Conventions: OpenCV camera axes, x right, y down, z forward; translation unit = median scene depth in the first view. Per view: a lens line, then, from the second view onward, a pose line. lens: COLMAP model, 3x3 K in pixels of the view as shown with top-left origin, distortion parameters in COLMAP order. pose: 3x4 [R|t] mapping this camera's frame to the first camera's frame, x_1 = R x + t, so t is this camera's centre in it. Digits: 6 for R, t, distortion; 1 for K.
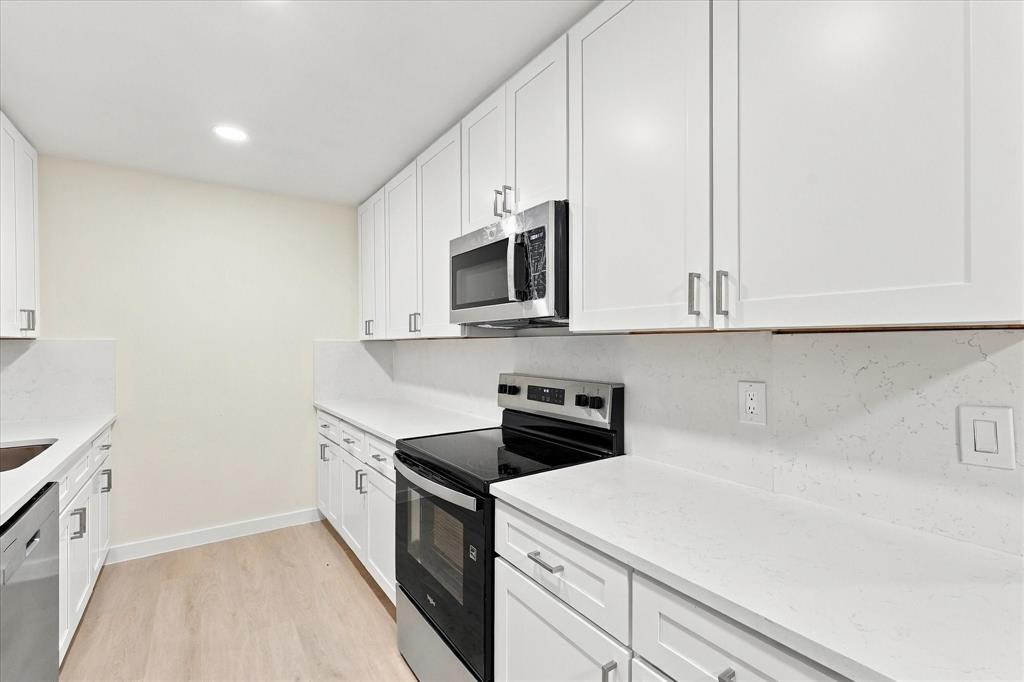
lens RADIAL K [[449.0, 0, 516.6], [0, 449.0, 339.3], [0, 0, 1]] dist [0.004842, -0.000033]
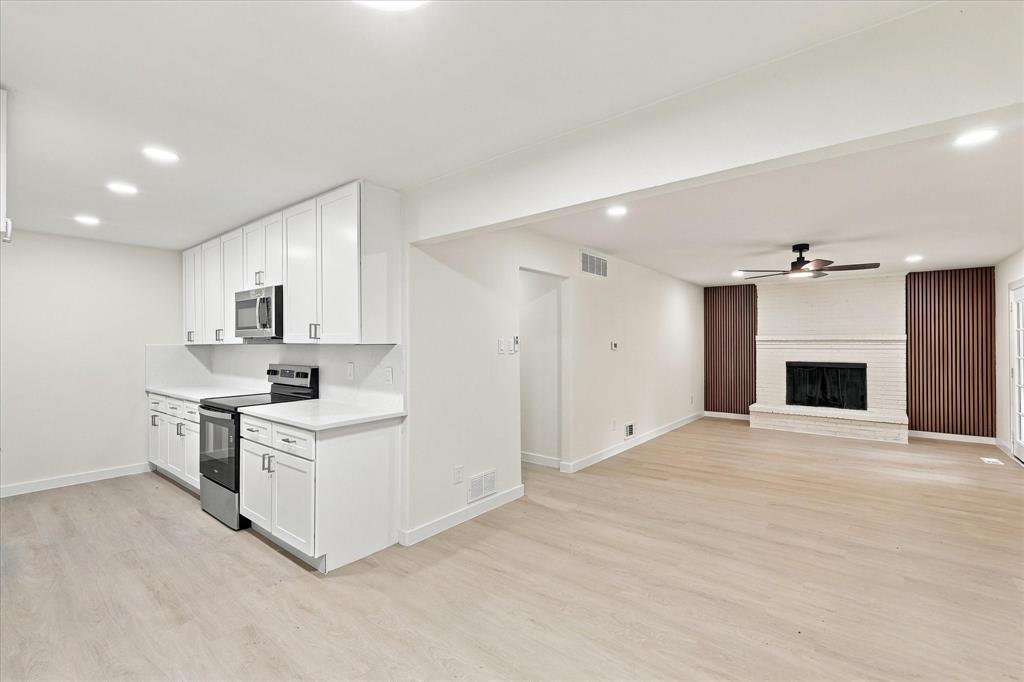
lens RADIAL K [[449.0, 0, 516.6], [0, 449.0, 339.3], [0, 0, 1]] dist [0.004842, -0.000033]
pose [[0.962272, -0.000098, 0.272088, 0.470714], [-0.000202, 0.999999, 0.001073, -0.028565], [-0.272088, -0.001087, 0.962272, -1.121042]]
